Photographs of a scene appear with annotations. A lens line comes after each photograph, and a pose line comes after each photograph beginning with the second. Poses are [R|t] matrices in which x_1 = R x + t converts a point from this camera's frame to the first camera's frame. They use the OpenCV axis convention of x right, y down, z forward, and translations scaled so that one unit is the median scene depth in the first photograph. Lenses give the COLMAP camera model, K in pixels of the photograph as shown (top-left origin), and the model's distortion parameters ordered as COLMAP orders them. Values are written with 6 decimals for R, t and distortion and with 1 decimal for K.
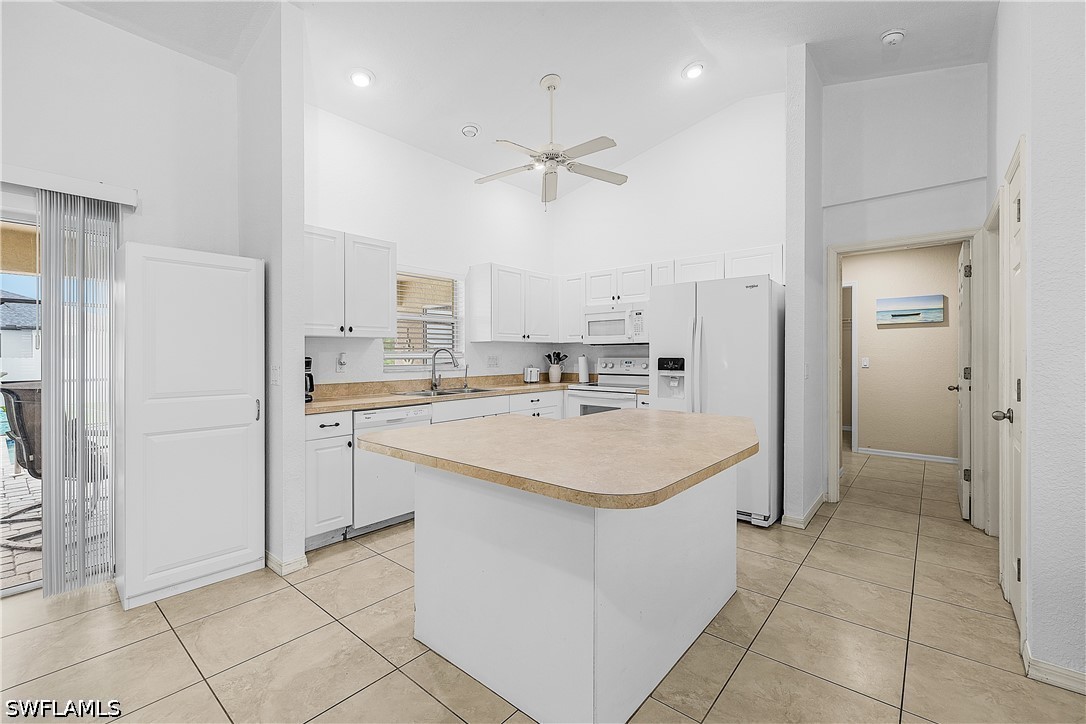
lens RADIAL K [[465.7, 0, 546.8], [0, 465.7, 359.2], [0, 0, 1]] dist [0.003906, 0.000681]
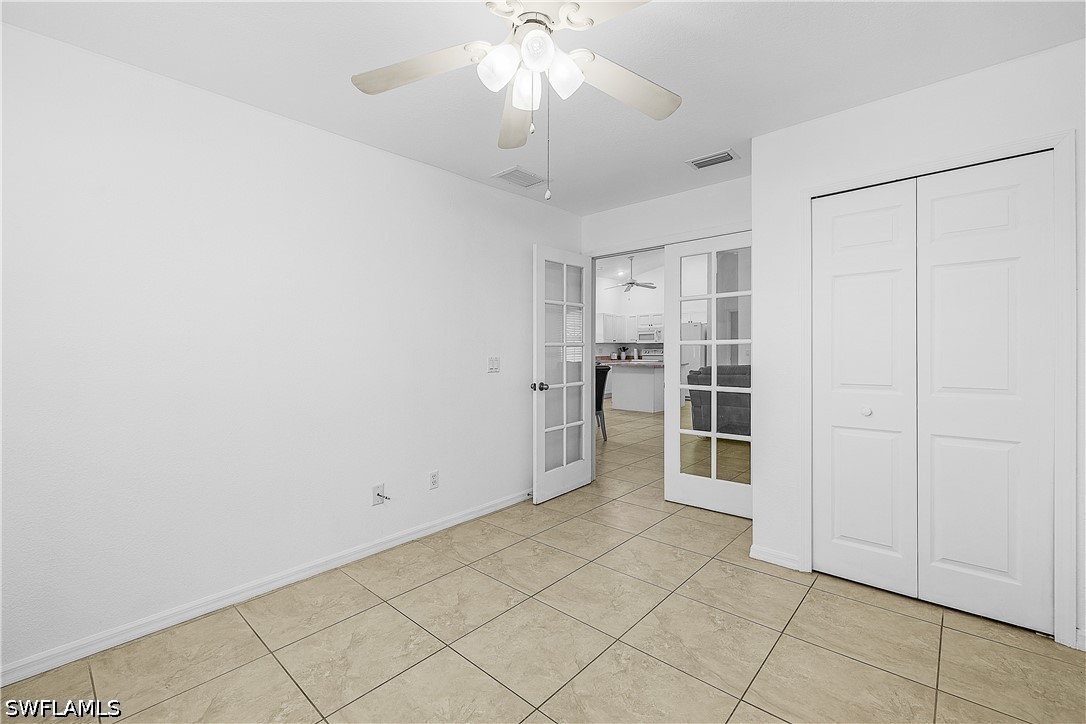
lens RADIAL K [[465.7, 0, 543.7], [0, 465.7, 361.0], [0, 0, 1]] dist [0.003906, 0.000681]
pose [[0.998169, 0.000229, -0.060492, -0.283754], [0.000260, 0.999967, 0.008066, 0.043227], [0.060492, -0.008067, 0.998136, -1.606407]]
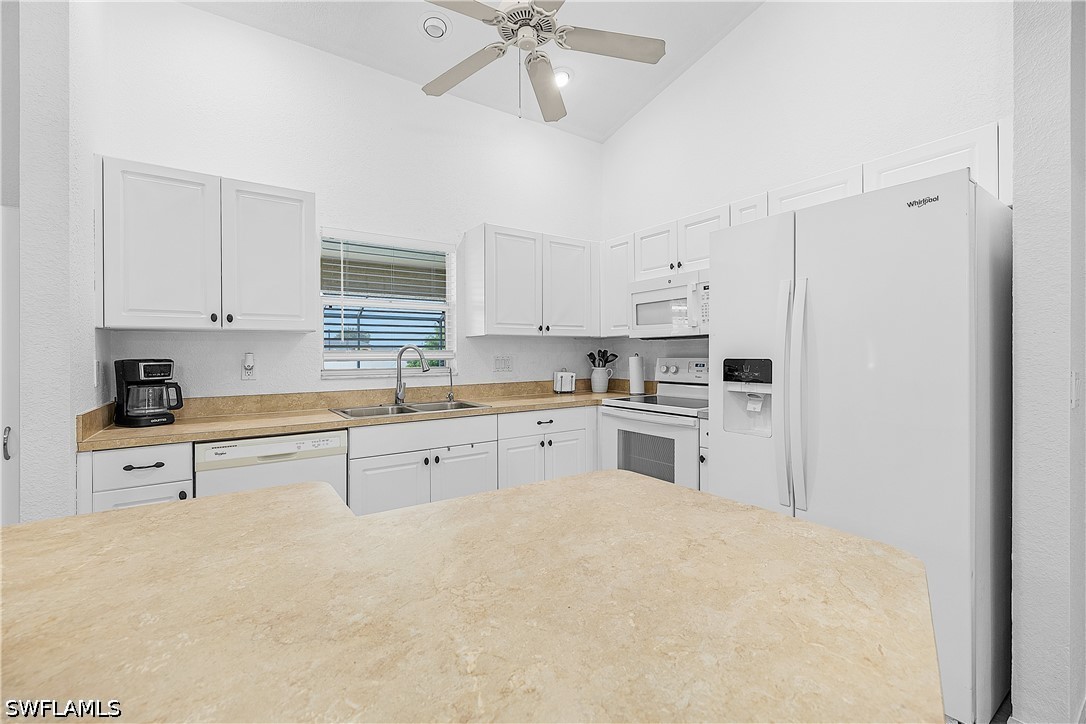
lens RADIAL K [[465.7, 0, 544.3], [0, 465.7, 356.8], [0, 0, 1]] dist [0.003906, 0.000681]
pose [[0.964005, -0.002492, -0.265872, 0.148547], [0.001795, 0.999994, -0.002865, -0.003683], [0.265877, 0.002285, 0.964004, 0.336508]]
